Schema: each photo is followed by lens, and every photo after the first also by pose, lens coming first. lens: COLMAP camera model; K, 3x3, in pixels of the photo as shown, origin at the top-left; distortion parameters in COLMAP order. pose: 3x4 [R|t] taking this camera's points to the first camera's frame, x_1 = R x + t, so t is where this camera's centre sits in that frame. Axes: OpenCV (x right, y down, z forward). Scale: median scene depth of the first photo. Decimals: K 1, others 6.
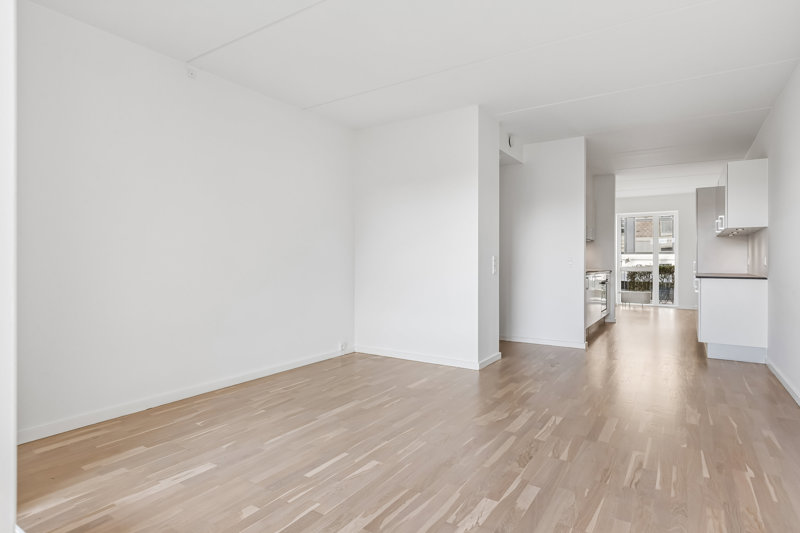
lens RADIAL K [[424.9, 0, 400.0], [0, 424.9, 266.5], [0, 0, 1]] dist [-0.000881, 0.000106]
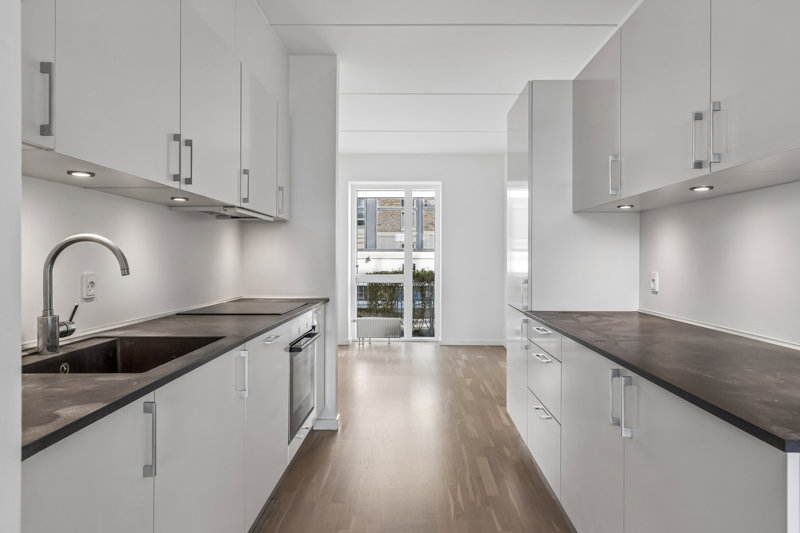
lens RADIAL K [[479.5, 0, 400.0], [0, 479.5, 266.5], [0, 0, 1]] dist [-0.002817, 0.000467]
pose [[0.849453, -0.009138, 0.527585, 0.227947], [0.005666, 0.999950, 0.008198, -0.016320], [-0.527634, -0.003974, 0.849463, 0.417718]]
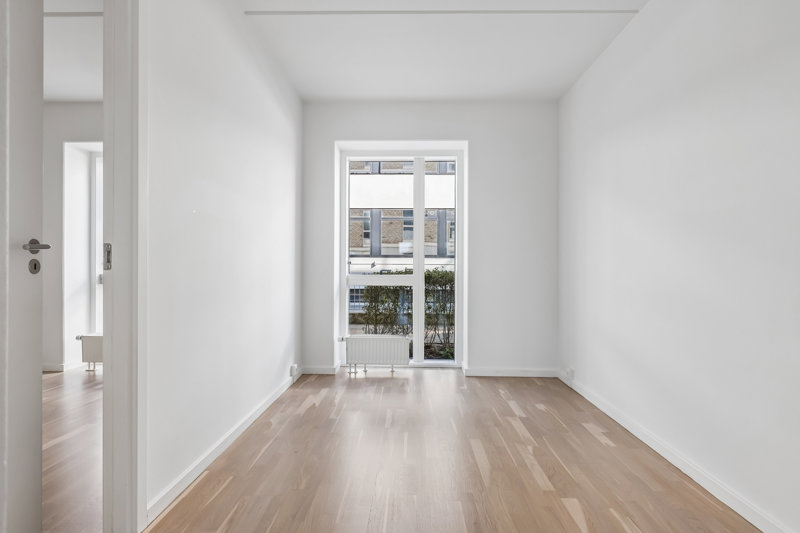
lens RADIAL K [[360.2, 0, 400.0], [0, 360.2, 266.5], [0, 0, 1]] dist [0.000024, 0.000000]
pose [[0.849253, 0.004540, 0.527967, 0.373132], [0.001920, 0.999930, -0.011688, -0.003804], [-0.527983, 0.010939, 0.849185, 0.665677]]
